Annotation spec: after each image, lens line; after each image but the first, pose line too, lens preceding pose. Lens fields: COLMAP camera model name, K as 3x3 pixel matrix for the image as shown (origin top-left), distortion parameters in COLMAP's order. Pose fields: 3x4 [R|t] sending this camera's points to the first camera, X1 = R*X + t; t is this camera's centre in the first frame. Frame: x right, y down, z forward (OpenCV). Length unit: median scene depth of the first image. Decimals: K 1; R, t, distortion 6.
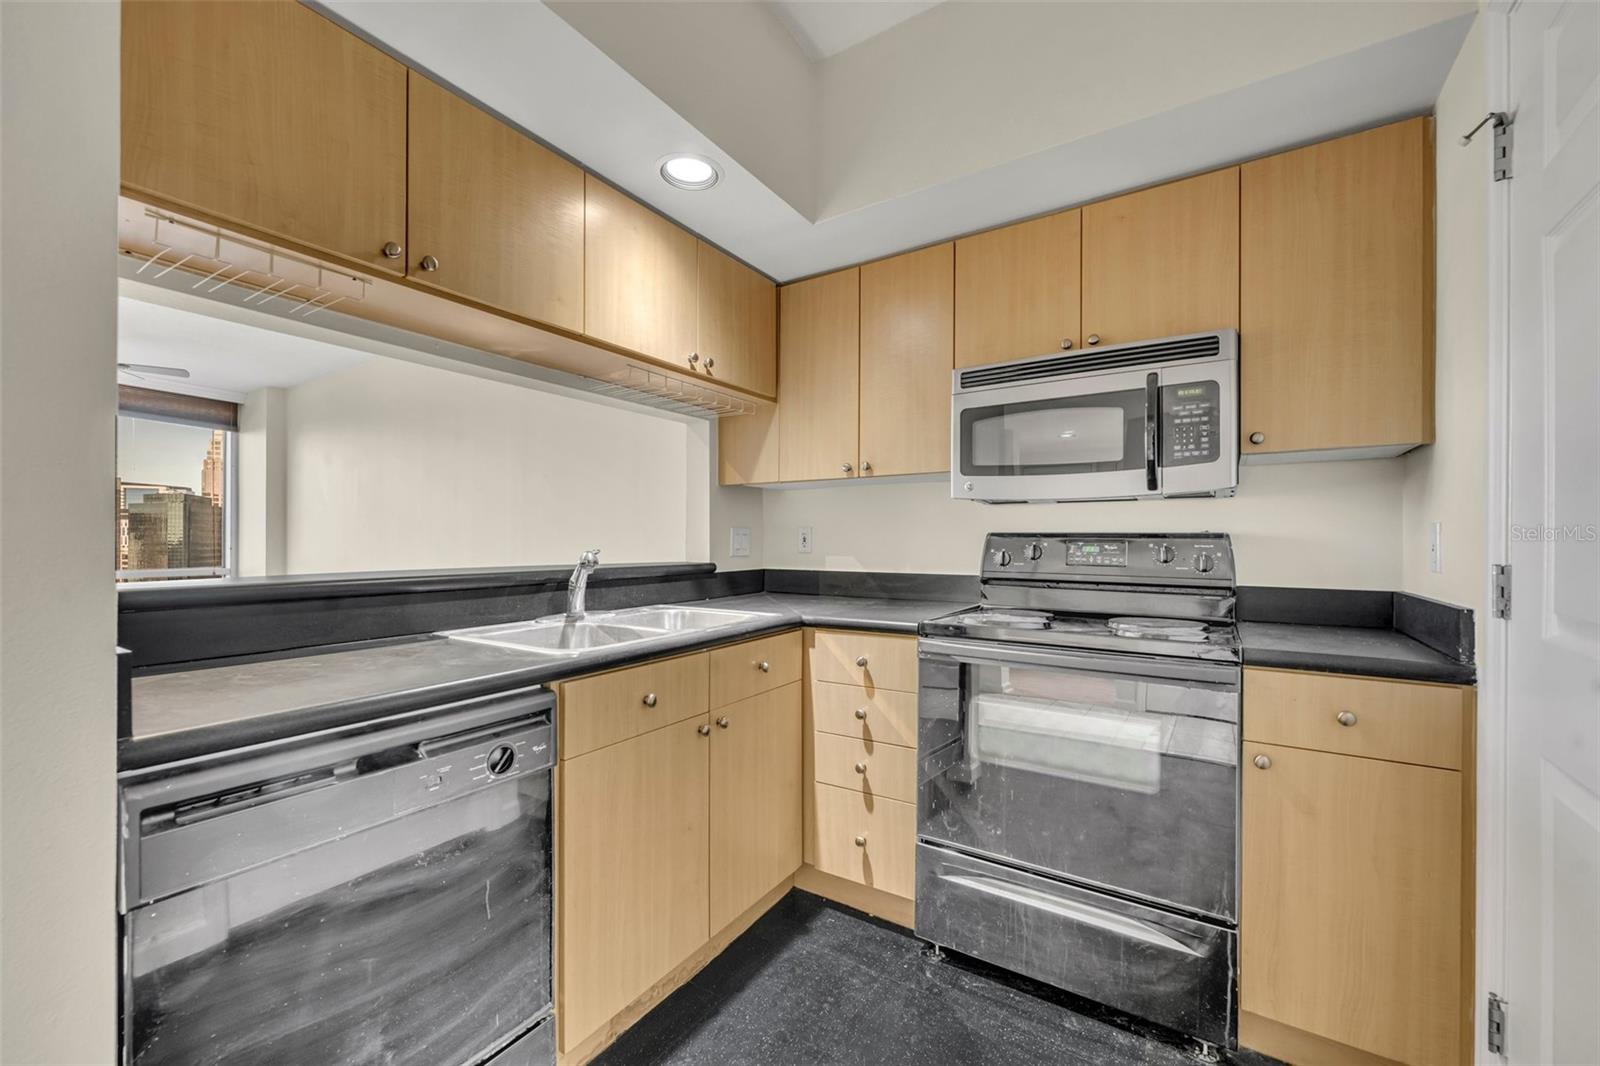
lens RADIAL K [[641.7, 0, 796.0], [0, 641.7, 538.3], [0, 0, 1]] dist [-0.003114, 0.001053]
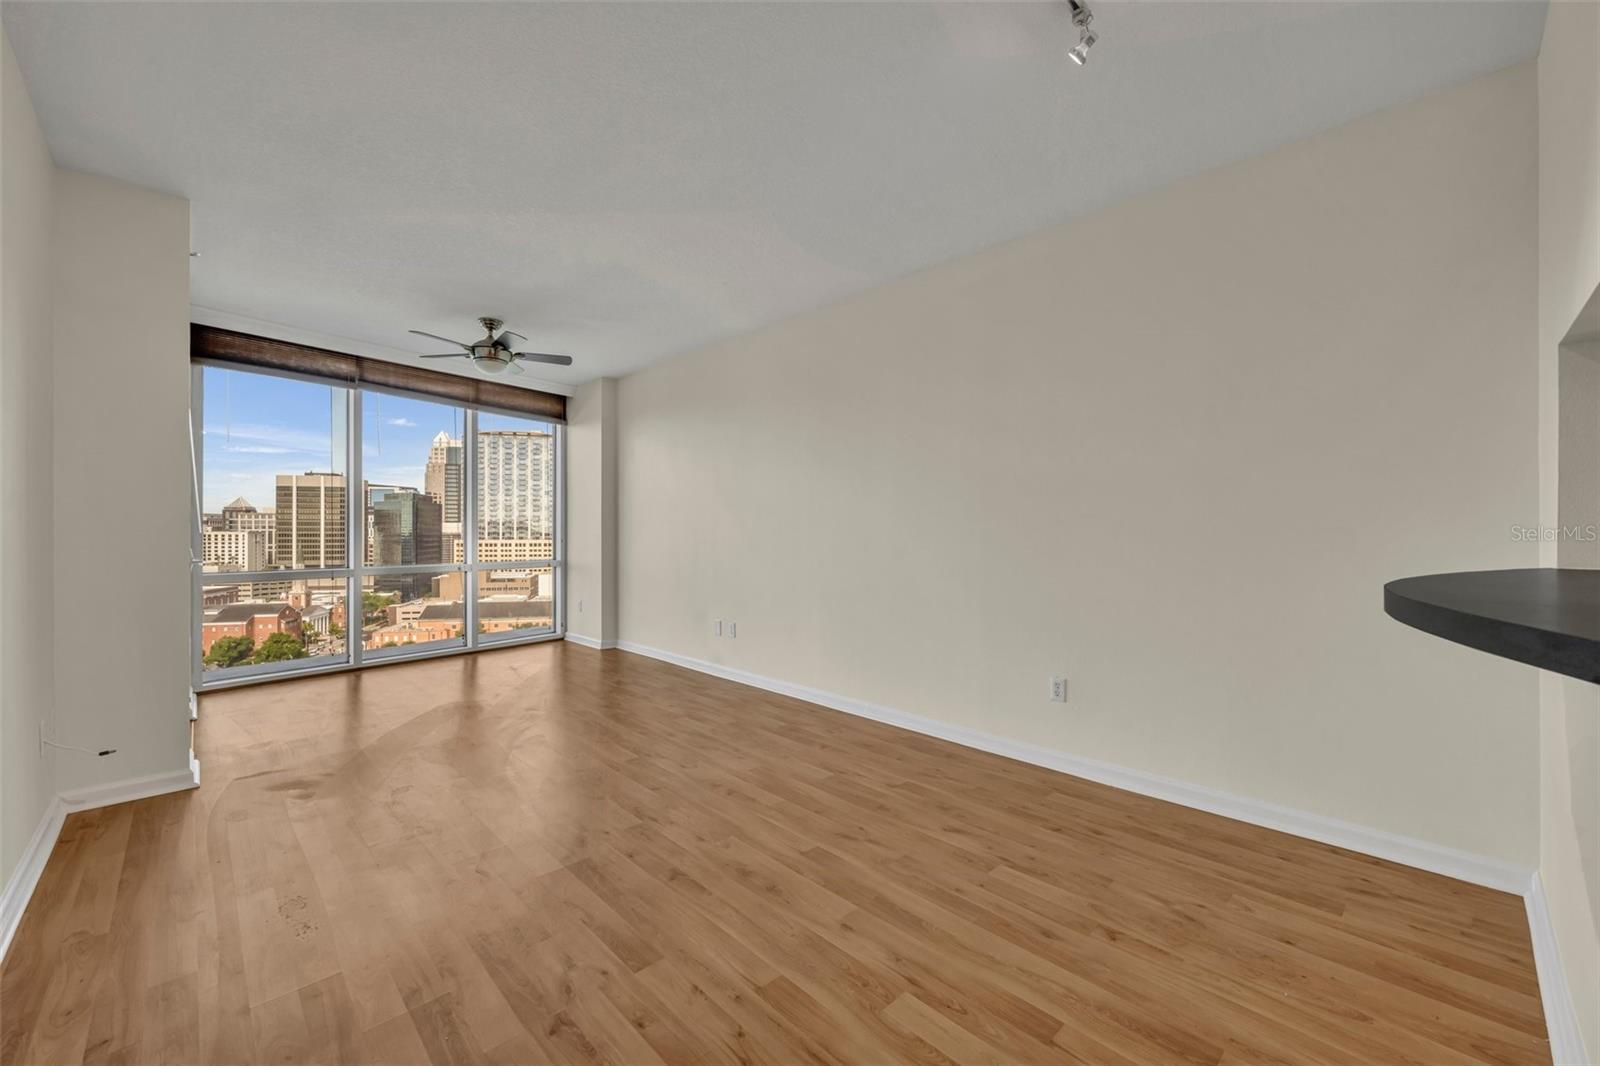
lens RADIAL K [[641.7, 0, 792.3], [0, 641.7, 528.4], [0, 0, 1]] dist [-0.003114, 0.001053]
pose [[0.975073, -0.003115, -0.221860, -1.071383], [0.002805, 0.999995, -0.001715, -0.001102], [0.221865, 0.001050, 0.975077, 0.344602]]
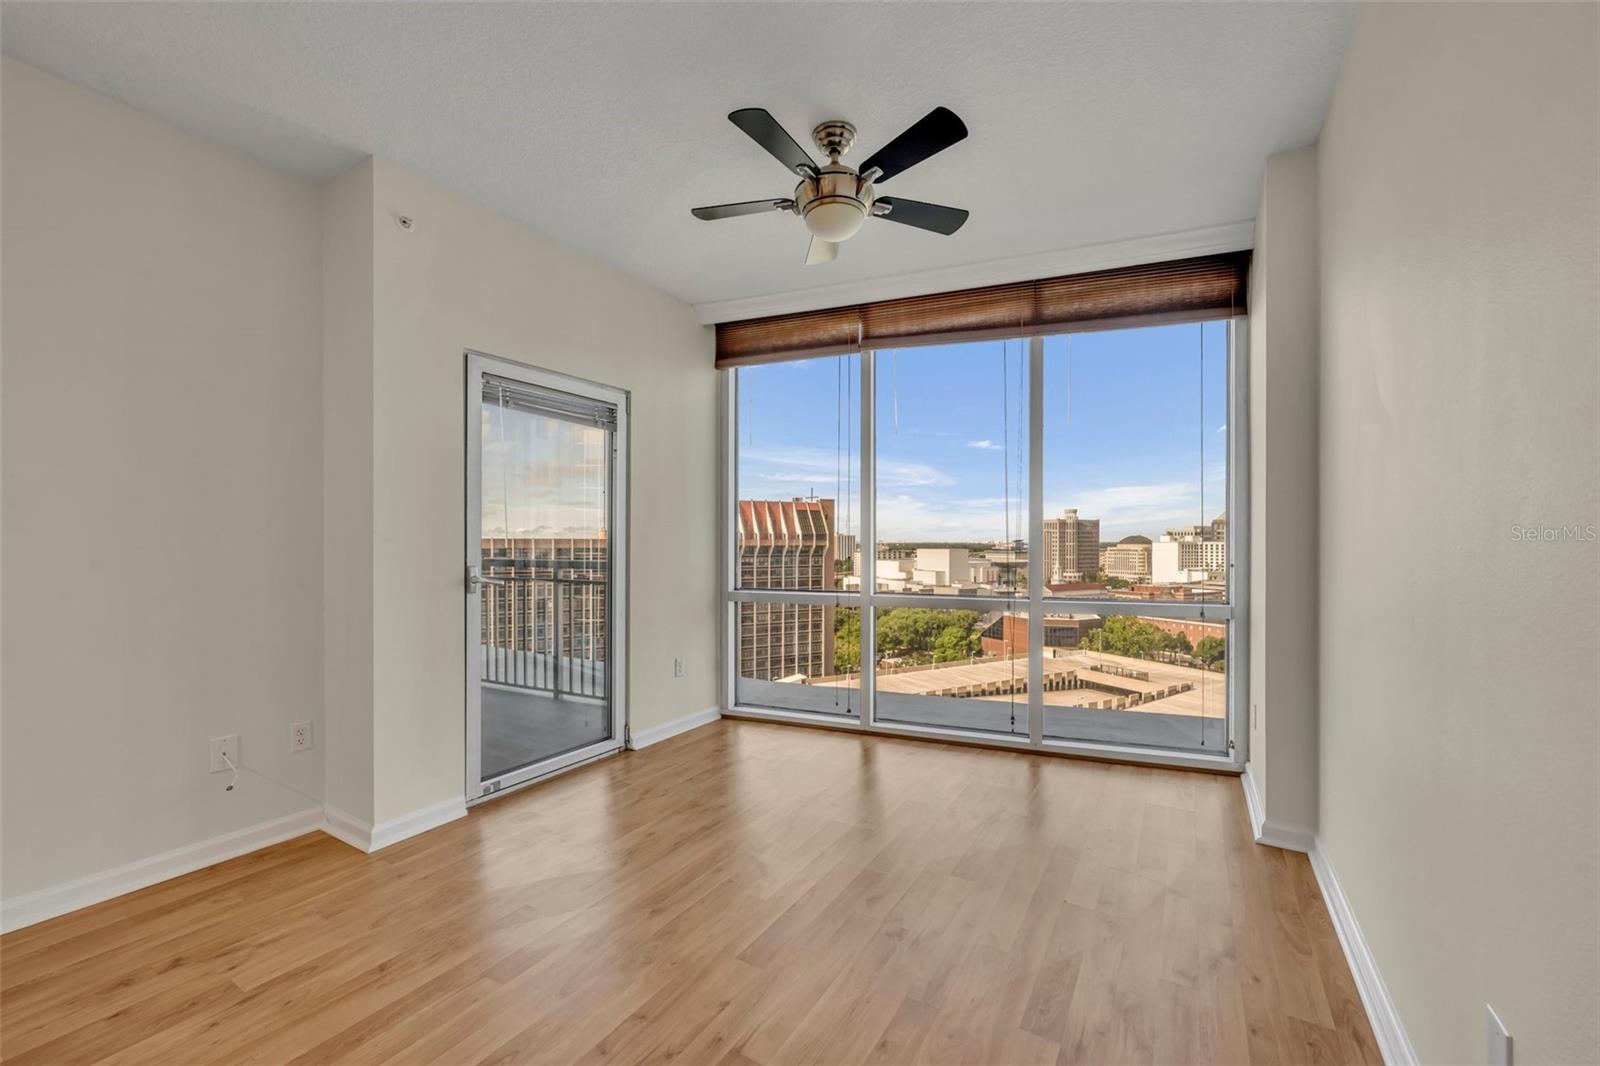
lens RADIAL K [[641.7, 0, 808.5], [0, 641.7, 544.0], [0, 0, 1]] dist [-0.003114, 0.001053]
pose [[0.042279, 0.001858, -0.999104, -1.483773], [0.003903, 0.999990, 0.002024, -0.006013], [0.999098, -0.003985, 0.042271, 2.354476]]
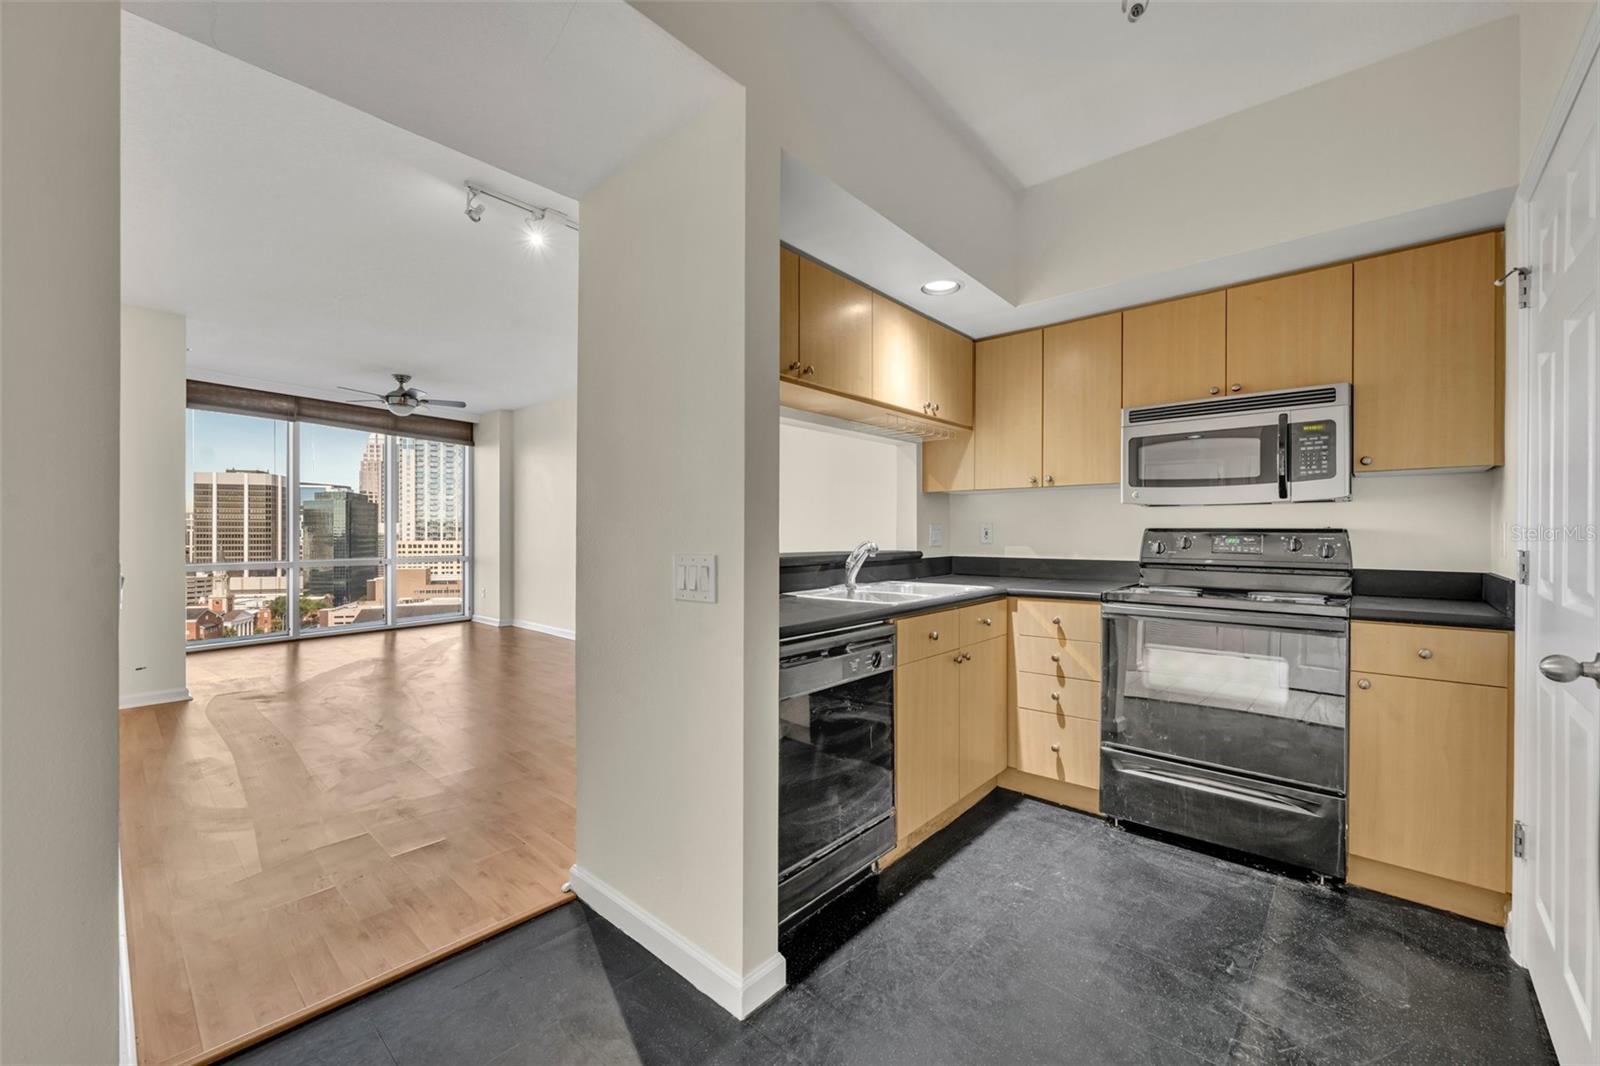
lens RADIAL K [[641.7, 0, 796.9], [0, 641.7, 531.7], [0, 0, 1]] dist [-0.003114, 0.001053]
pose [[0.989426, -0.001175, -0.145034, -0.259277], [0.001475, 0.999997, 0.001962, -0.006370], [0.145031, -0.002155, 0.989425, -0.478716]]
